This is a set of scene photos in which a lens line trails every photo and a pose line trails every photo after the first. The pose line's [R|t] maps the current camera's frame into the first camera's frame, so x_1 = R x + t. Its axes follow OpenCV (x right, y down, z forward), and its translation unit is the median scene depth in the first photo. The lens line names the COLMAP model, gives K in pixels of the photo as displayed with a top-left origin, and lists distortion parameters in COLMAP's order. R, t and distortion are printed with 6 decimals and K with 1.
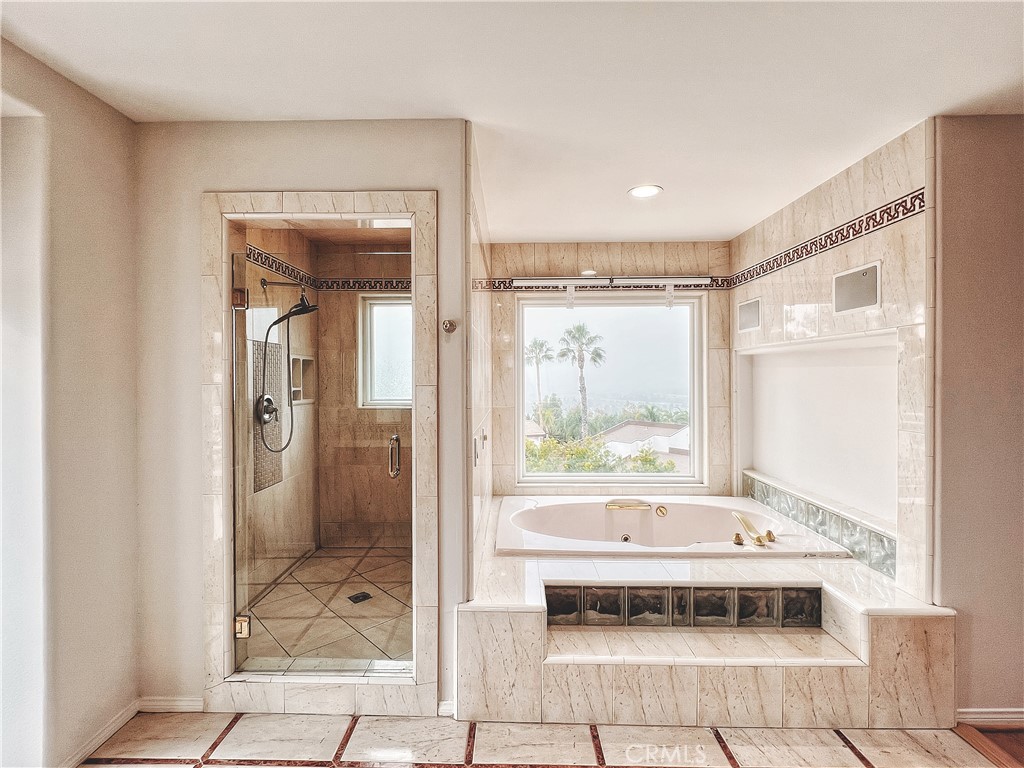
lens RADIAL K [[464.2, 0, 507.2], [0, 464.2, 382.1], [0, 0, 1]] dist [0.001066, -0.001376]
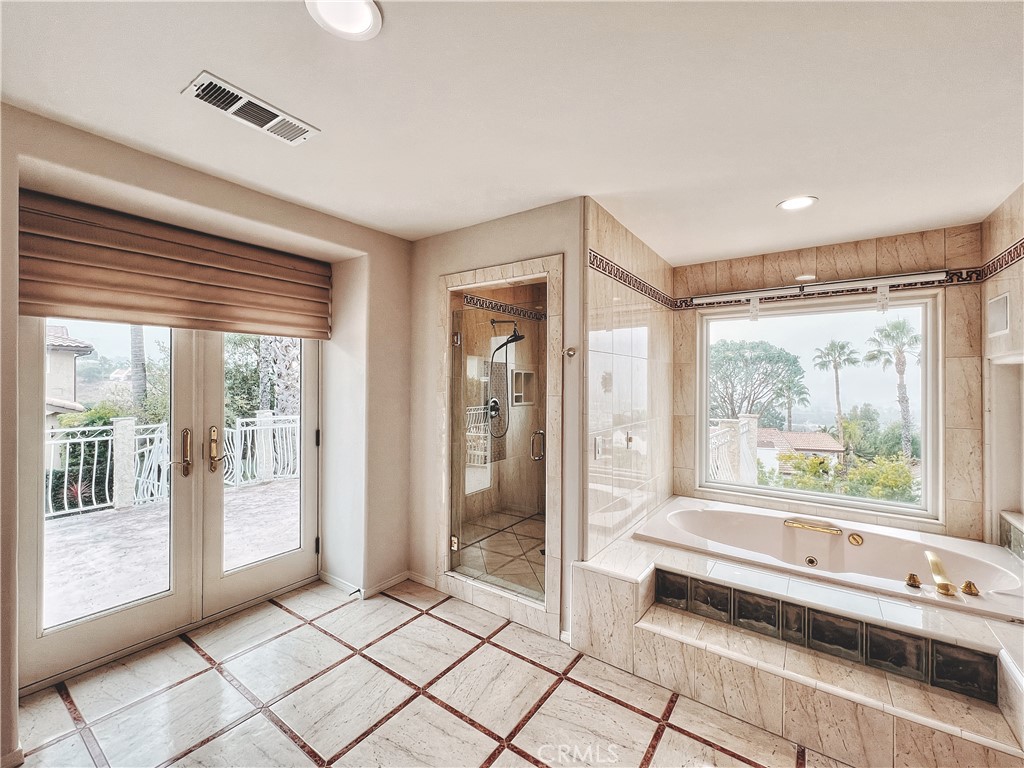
lens RADIAL K [[424.7, 0, 511.1], [0, 424.7, 382.0], [0, 0, 1]] dist [-0.001299, 0.000707]
pose [[0.826639, 0.007565, -0.562681, 0.319775], [-0.013879, 0.999880, -0.006947, -0.017115], [0.562561, 0.013552, 0.826645, -0.085042]]
